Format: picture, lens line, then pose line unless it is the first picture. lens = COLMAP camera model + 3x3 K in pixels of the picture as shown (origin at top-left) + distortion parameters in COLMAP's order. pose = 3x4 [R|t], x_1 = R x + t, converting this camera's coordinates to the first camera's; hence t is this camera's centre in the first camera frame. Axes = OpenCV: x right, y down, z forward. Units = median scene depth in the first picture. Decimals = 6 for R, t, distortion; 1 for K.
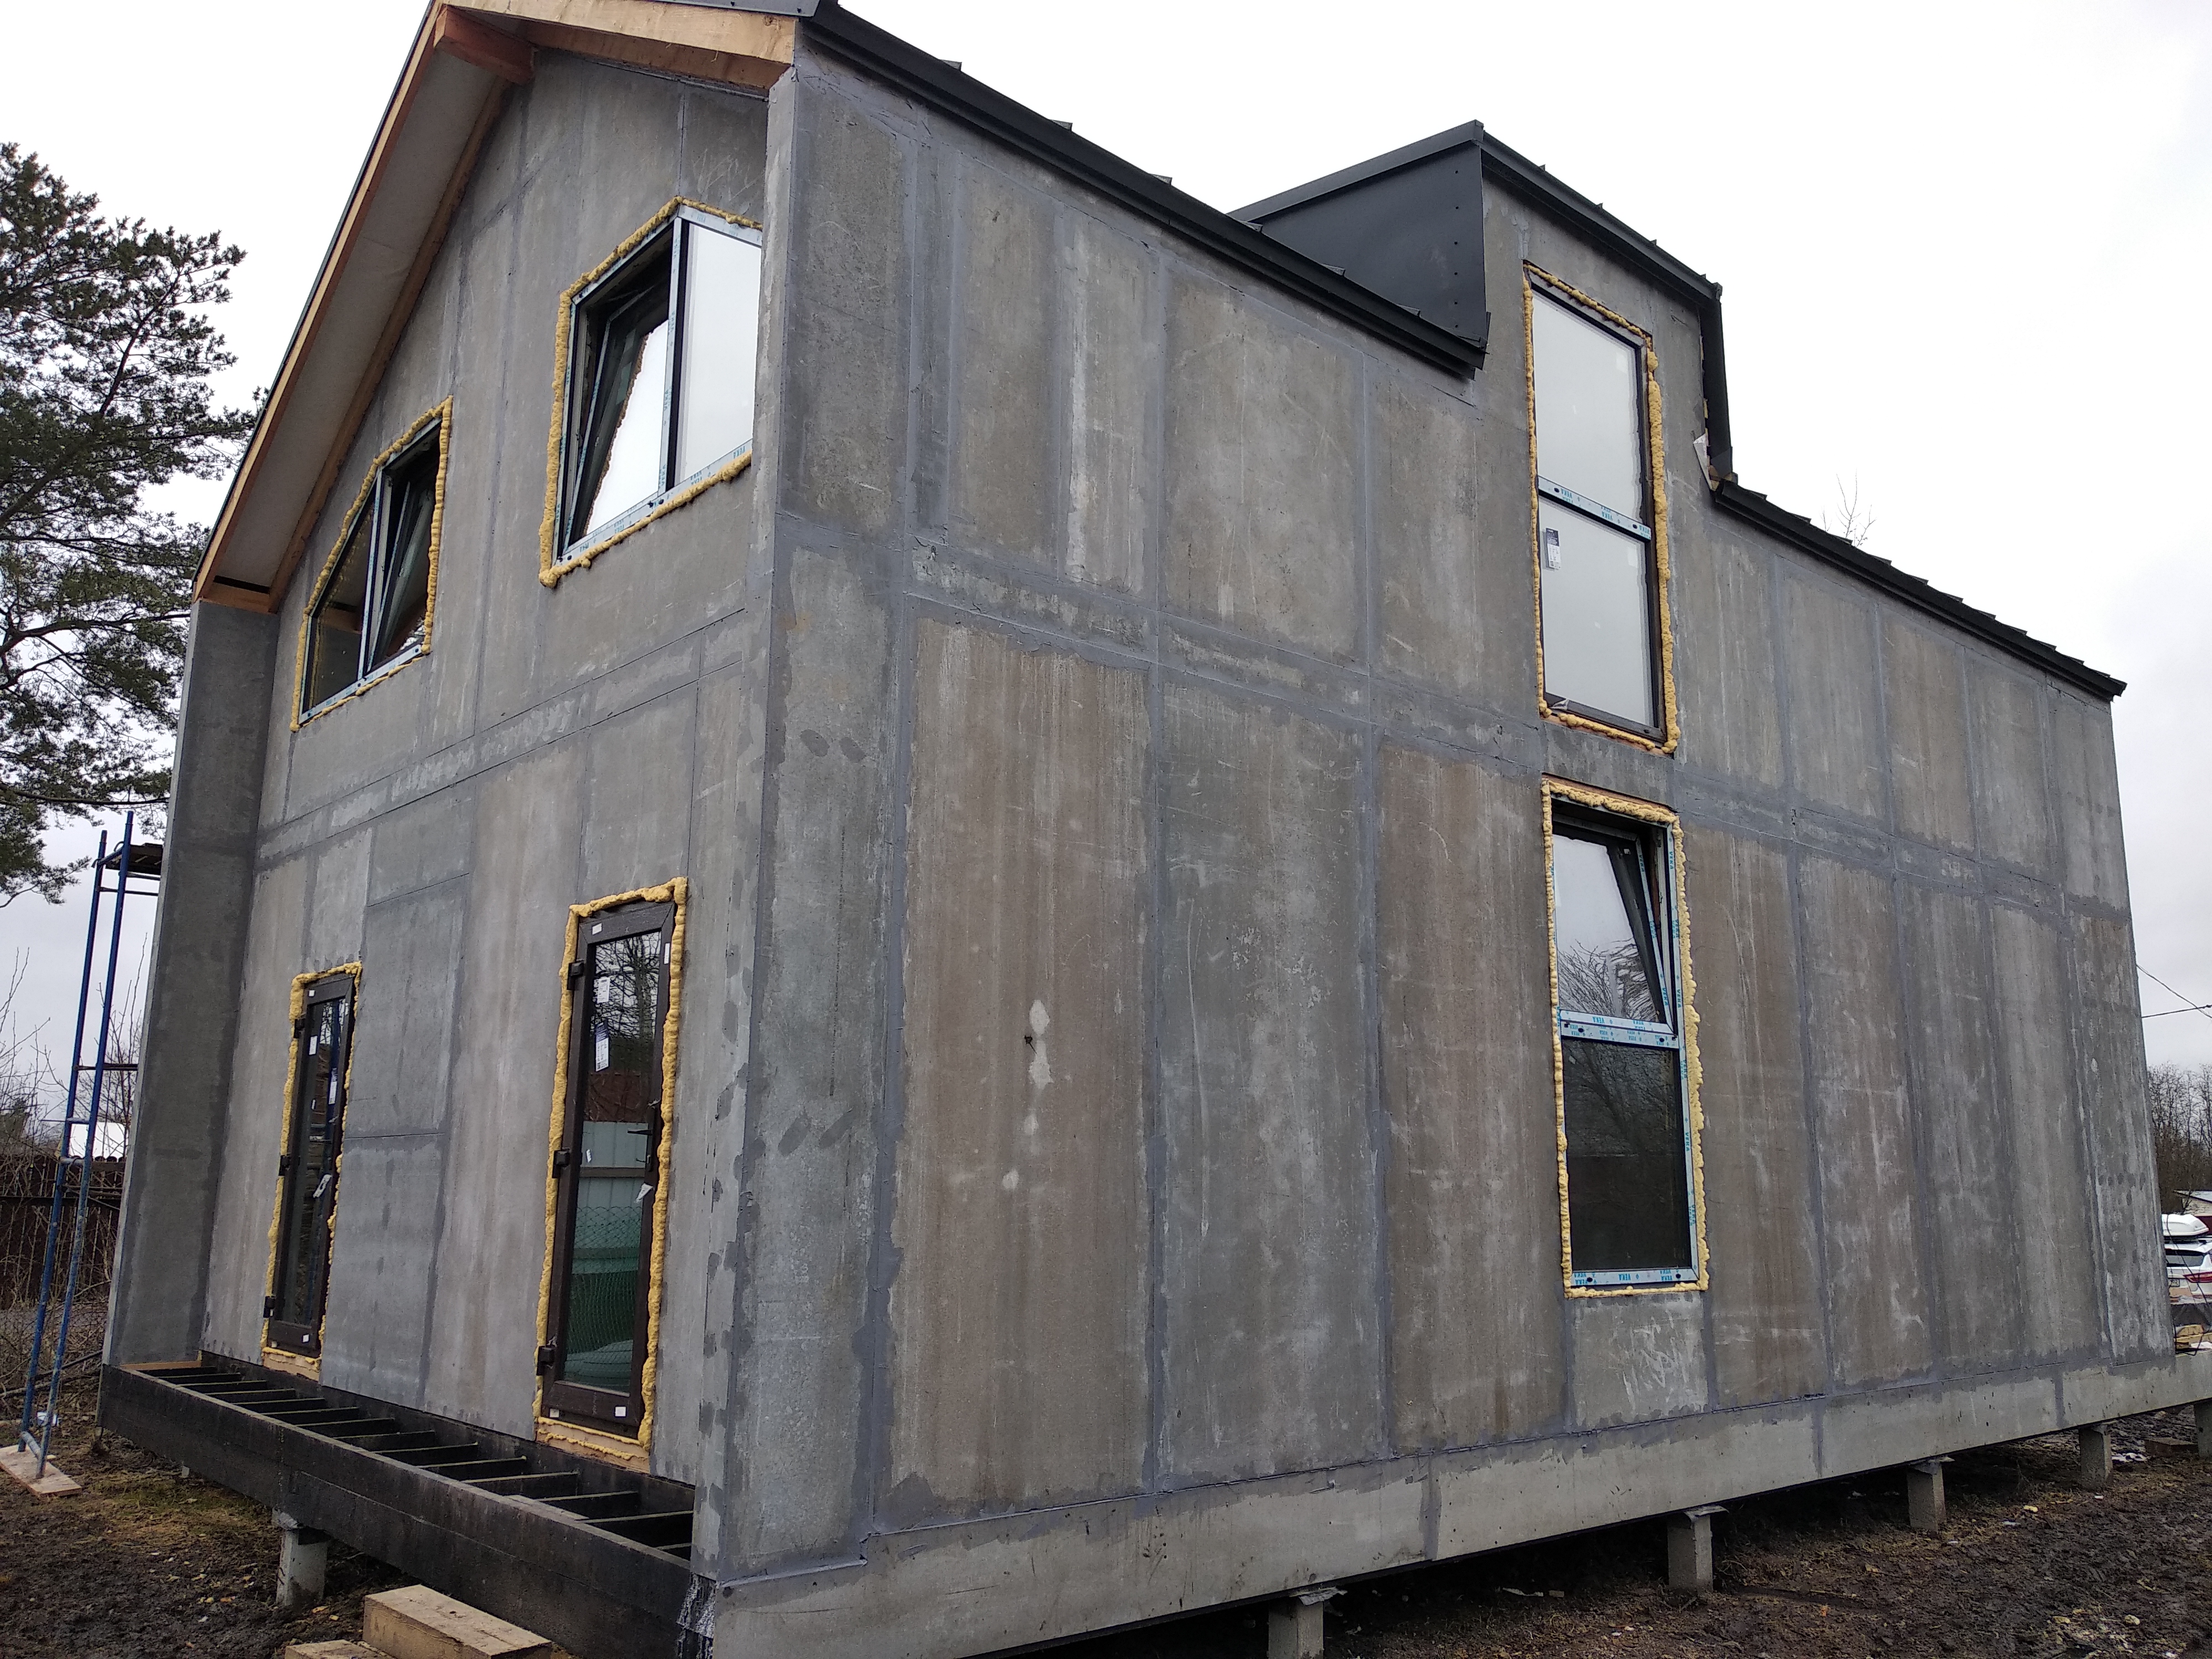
lens RADIAL K [[1699.6, 0, 1086.2], [0, 1699.6, 843.2], [0, 0, 1]] dist [0.059632, -0.078431]
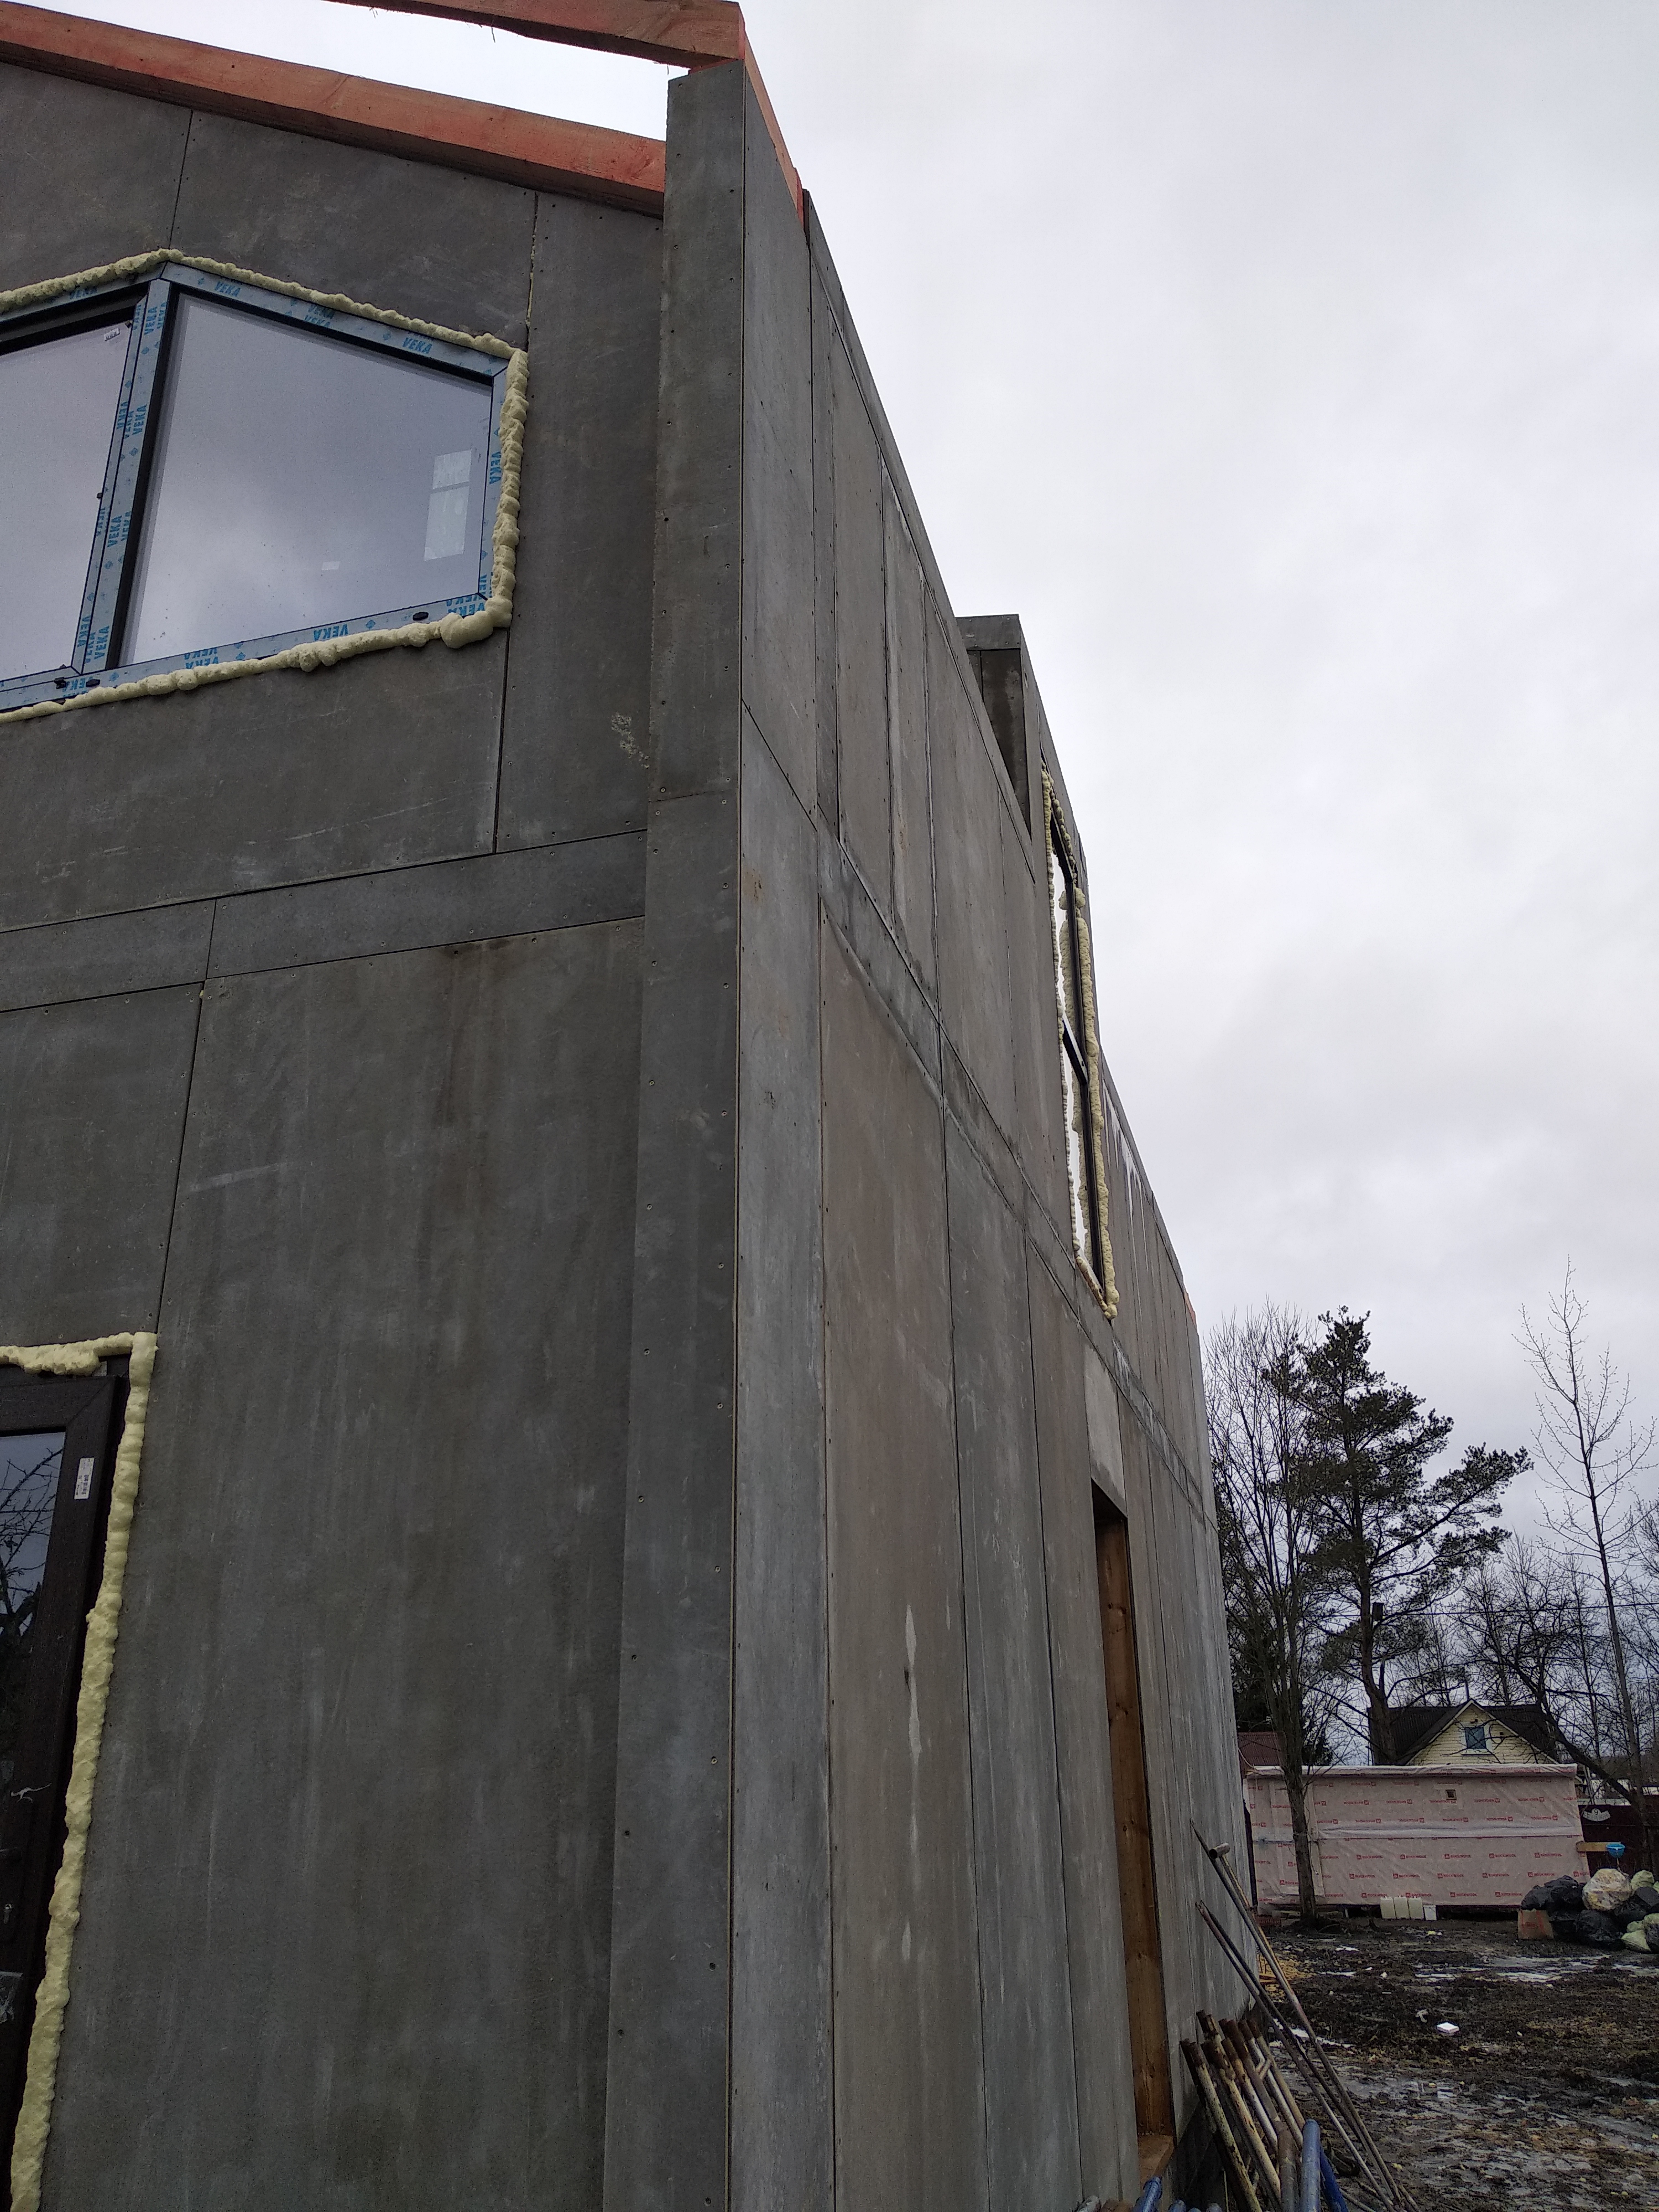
lens RADIAL K [[1699.6, 0, 818.5], [0, 1699.6, 1118.4], [0, 0, 1]] dist [0.059632, -0.078431]
pose [[0.838483, 0.182146, 0.513585, -0.293401], [-0.085925, 0.974885, -0.205467, 0.039122], [-0.538111, 0.128150, 0.833075, 0.376296]]
